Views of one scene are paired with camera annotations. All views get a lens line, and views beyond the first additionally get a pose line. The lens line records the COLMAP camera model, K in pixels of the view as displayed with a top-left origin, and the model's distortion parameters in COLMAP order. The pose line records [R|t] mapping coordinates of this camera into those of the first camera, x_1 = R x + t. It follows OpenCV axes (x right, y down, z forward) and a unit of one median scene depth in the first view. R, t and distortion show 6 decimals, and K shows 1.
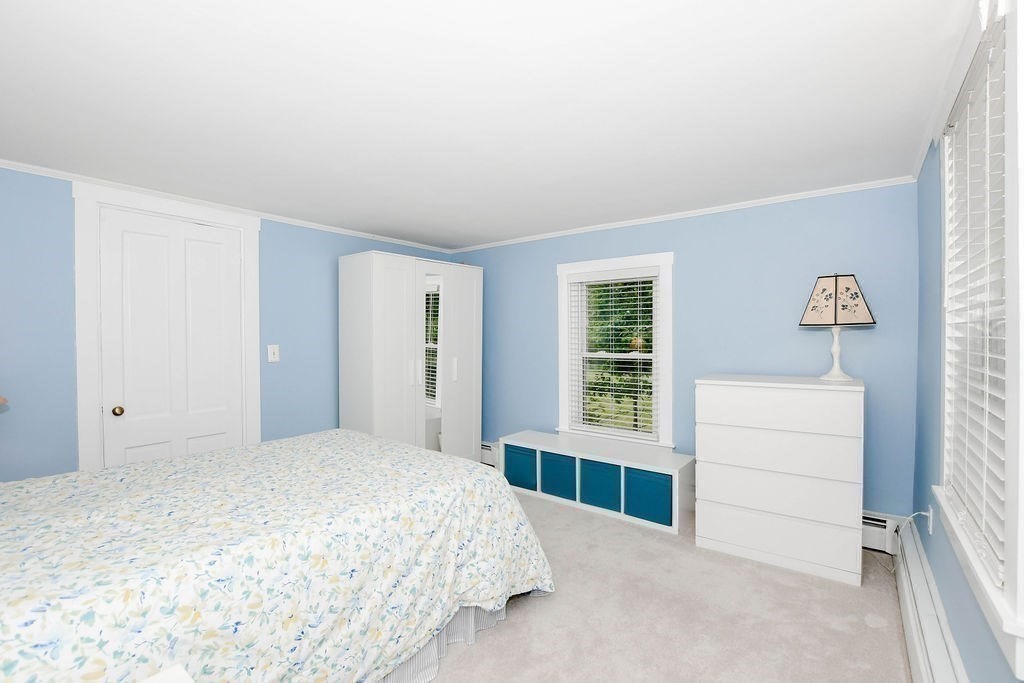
lens RADIAL K [[453.4, 0, 509.5], [0, 453.4, 342.0], [0, 0, 1]] dist [-0.026716, 0.000207]
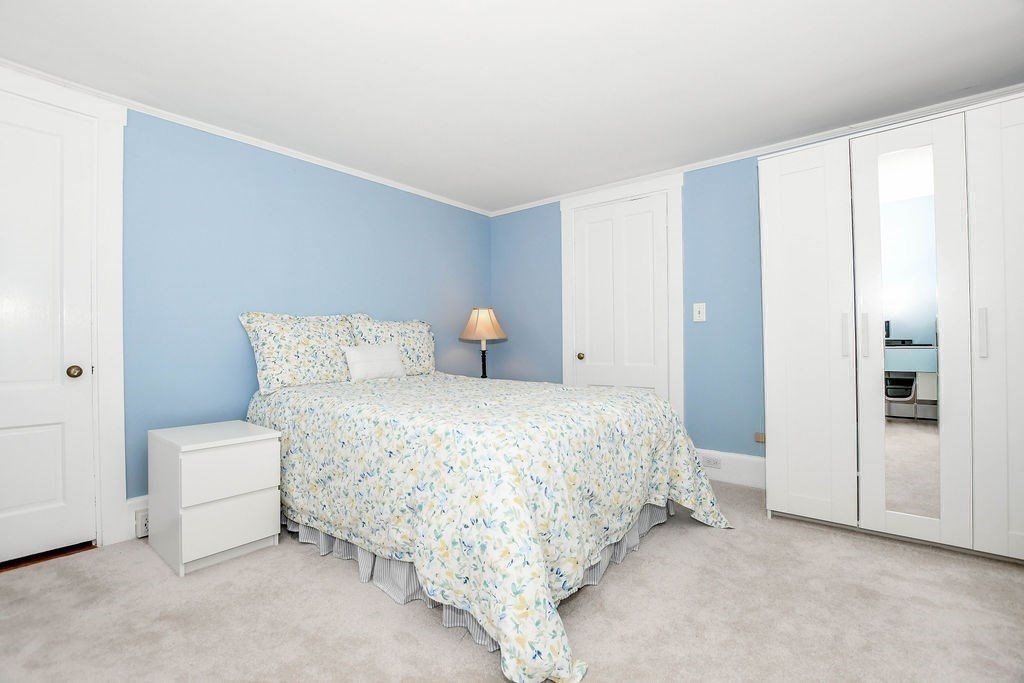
lens RADIAL K [[453.4, 0, 510.4], [0, 453.4, 340.7], [0, 0, 1]] dist [-0.026716, 0.000207]
pose [[-0.028301, 0.000742, -0.999599, 0.569757], [-0.001209, 0.999999, 0.000776, 0.115211], [0.999599, 0.001230, -0.028300, 0.883416]]
